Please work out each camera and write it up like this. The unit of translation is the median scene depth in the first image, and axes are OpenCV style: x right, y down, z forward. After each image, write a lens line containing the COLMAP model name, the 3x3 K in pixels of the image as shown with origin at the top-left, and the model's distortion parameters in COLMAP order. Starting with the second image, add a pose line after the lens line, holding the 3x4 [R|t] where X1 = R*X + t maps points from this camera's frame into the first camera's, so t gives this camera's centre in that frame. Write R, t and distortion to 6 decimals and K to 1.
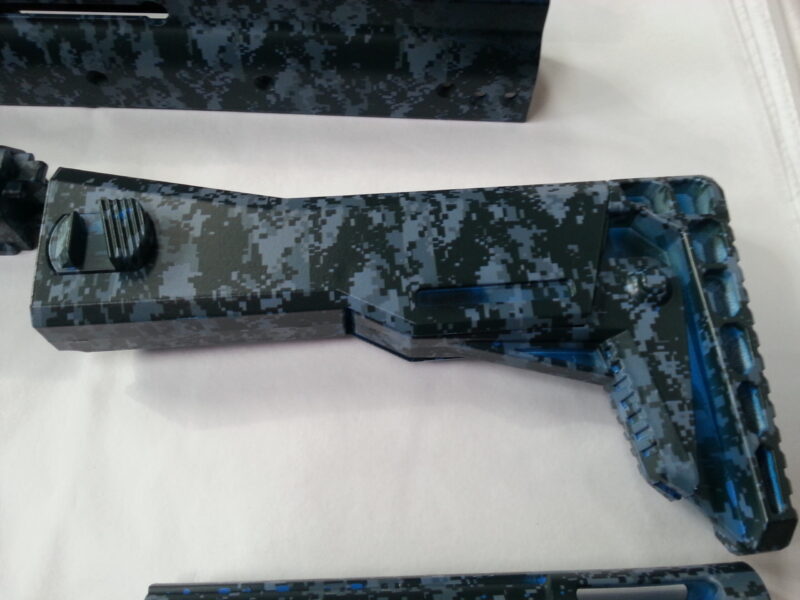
lens RADIAL K [[673.1, 0, 400.0], [0, 673.1, 300.0], [0, 0, 1]] dist [0.012088, -0.078814]
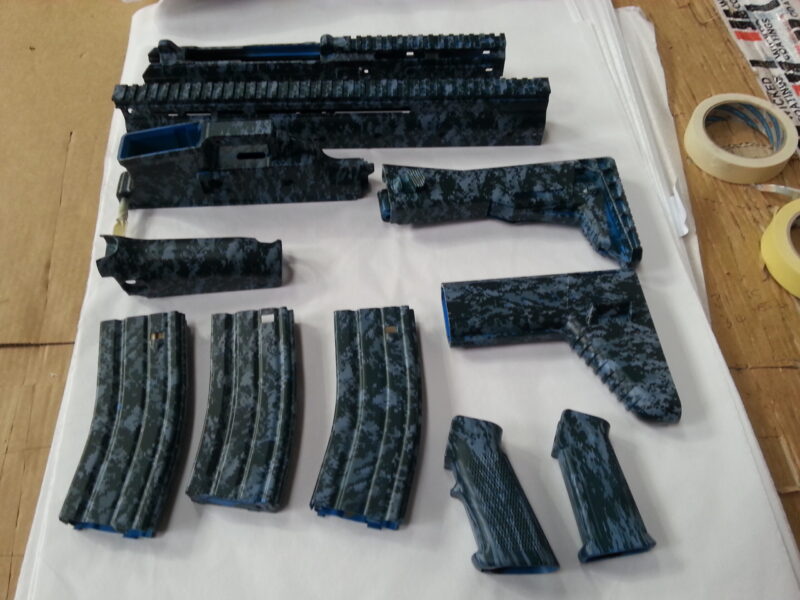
lens RADIAL K [[673.1, 0, 400.0], [0, 673.1, 300.0], [0, 0, 1]] dist [0.012088, -0.078814]
pose [[0.998180, -0.055634, 0.023253, -0.549303], [0.058198, 0.989787, -0.130132, 0.772167], [-0.015775, 0.131248, 0.991224, -1.810260]]
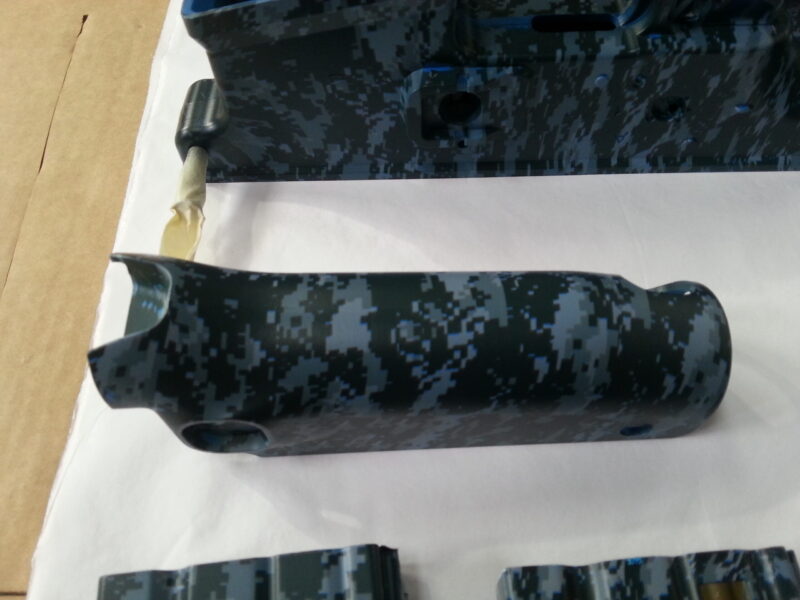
lens RADIAL K [[673.1, 0, 400.0], [0, 673.1, 300.0], [0, 0, 1]] dist [0.012088, -0.078814]
pose [[0.998057, -0.023348, -0.057771, -1.281047], [0.014710, 0.989227, -0.145649, 0.275186], [0.060549, 0.144516, 0.987648, 0.064550]]
